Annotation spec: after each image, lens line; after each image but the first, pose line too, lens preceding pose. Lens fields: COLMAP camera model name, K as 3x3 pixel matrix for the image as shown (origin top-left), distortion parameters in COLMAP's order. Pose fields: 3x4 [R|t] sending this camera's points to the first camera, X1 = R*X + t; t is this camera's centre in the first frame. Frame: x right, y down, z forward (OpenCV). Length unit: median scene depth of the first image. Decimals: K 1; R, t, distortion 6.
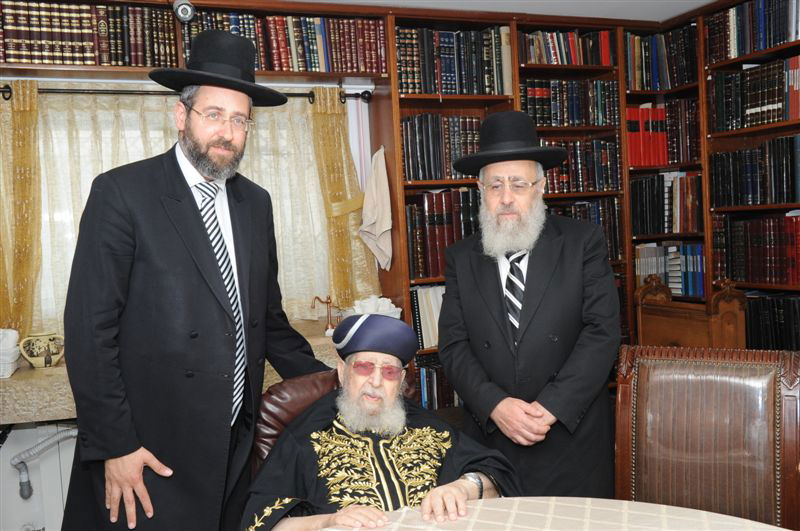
lens RADIAL K [[787.2, 0, 407.5], [0, 787.2, 279.7], [0, 0, 1]] dist [0.018548, 0.000000]
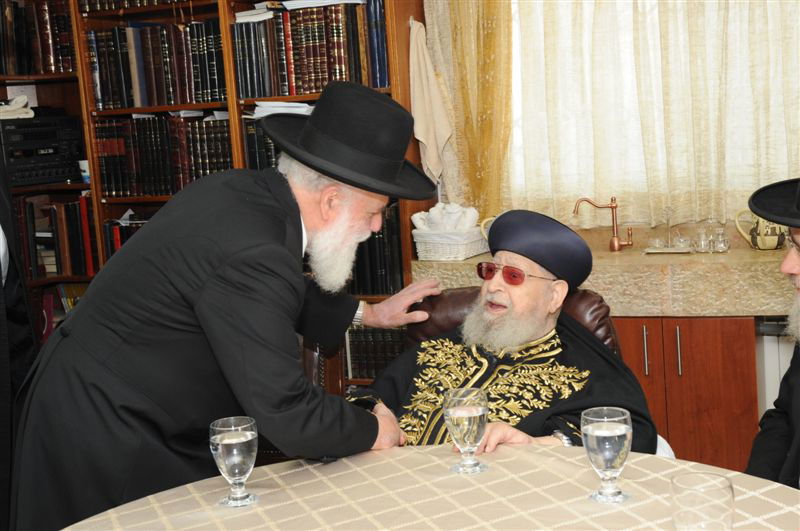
lens RADIAL K [[1186.8, 0, 392.2], [0, 1186.8, 268.3], [0, 0, 1]] dist [0.156492, 0.000000]
pose [[0.695935, 0.095789, -0.711688, 0.363786], [-0.010945, 0.992363, 0.122864, -0.030516], [0.718022, -0.077716, 0.691668, 0.003463]]
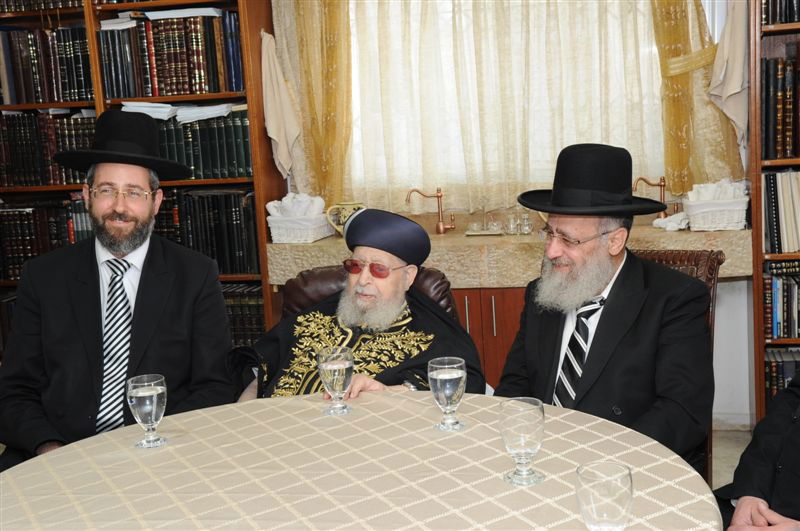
lens RADIAL K [[1084.3, 0, 394.6], [0, 1084.3, 267.3], [0, 0, 1]] dist [0.118232, 0.000000]
pose [[0.801721, 0.099111, -0.589423, 0.383917], [-0.018935, 0.989873, 0.140690, -0.043396], [0.597398, -0.101634, 0.795479, -0.066124]]
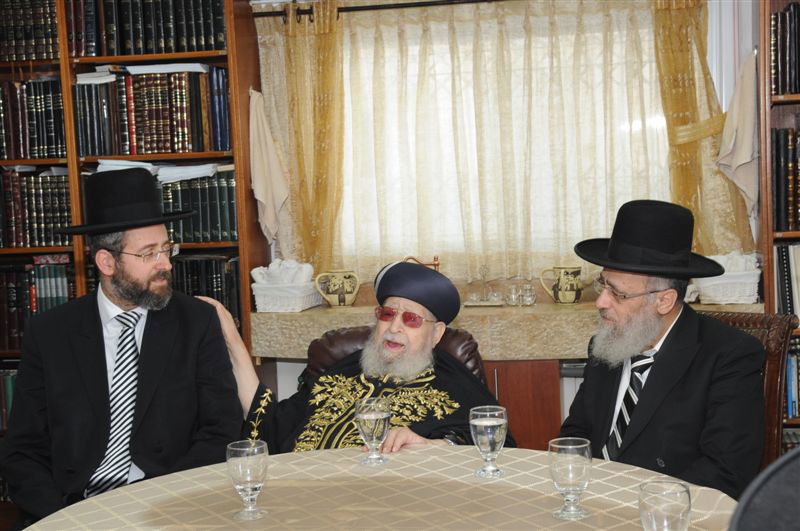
lens RADIAL K [[1299.0, 0, 397.2], [0, 1299.0, 264.4], [0, 0, 1]] dist [0.186876, 0.000000]
pose [[0.829482, 0.063752, -0.554883, 0.429853], [-0.037652, 0.997587, 0.058330, -0.030454], [0.557263, -0.027491, 0.829881, -0.231496]]
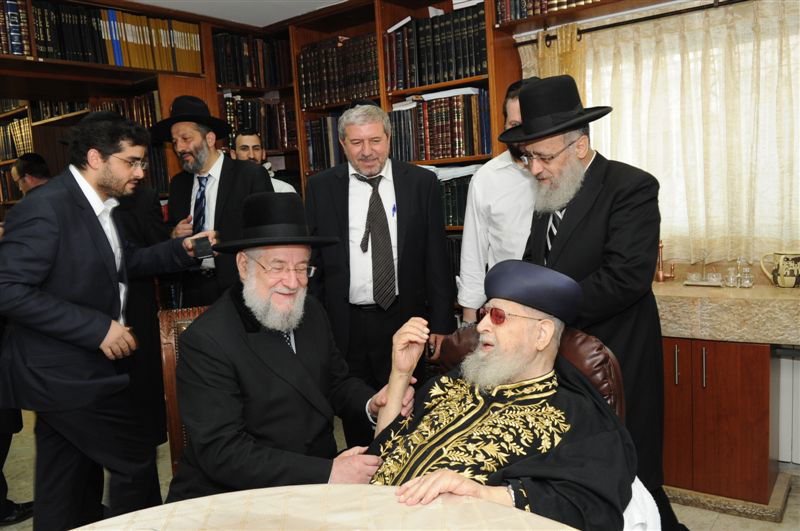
lens RADIAL K [[664.5, 0, 401.5], [0, 664.5, 269.8], [0, 0, 1]] dist [0.001292, -0.045048]
pose [[0.490696, 0.127350, -0.861974, 0.236612], [-0.015650, 0.990390, 0.137413, -0.029898], [0.871191, -0.053937, 0.487973, 0.286668]]
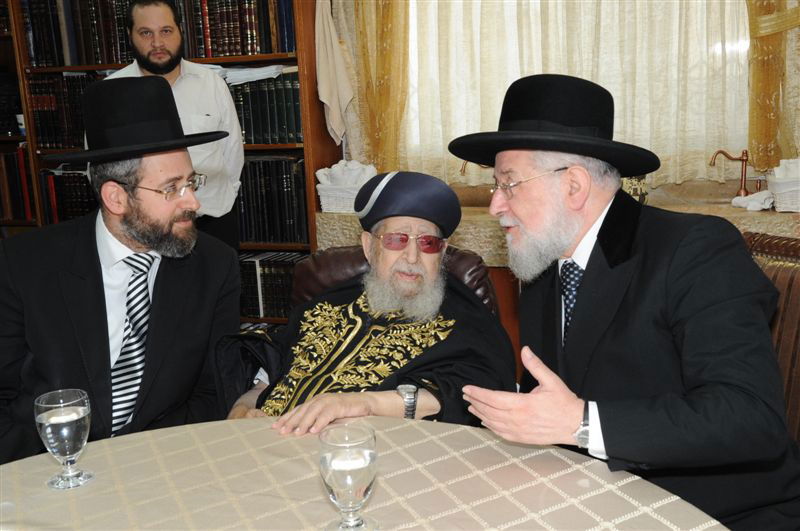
lens RADIAL K [[920.5, 0, 395.0], [0, 920.5, 269.9], [0, 0, 1]] dist [0.074584, 0.000000]
pose [[0.732636, 0.153501, -0.663086, 0.276589], [-0.031143, 0.980776, 0.192635, -0.028799], [0.679908, -0.120480, 0.723332, 0.160562]]
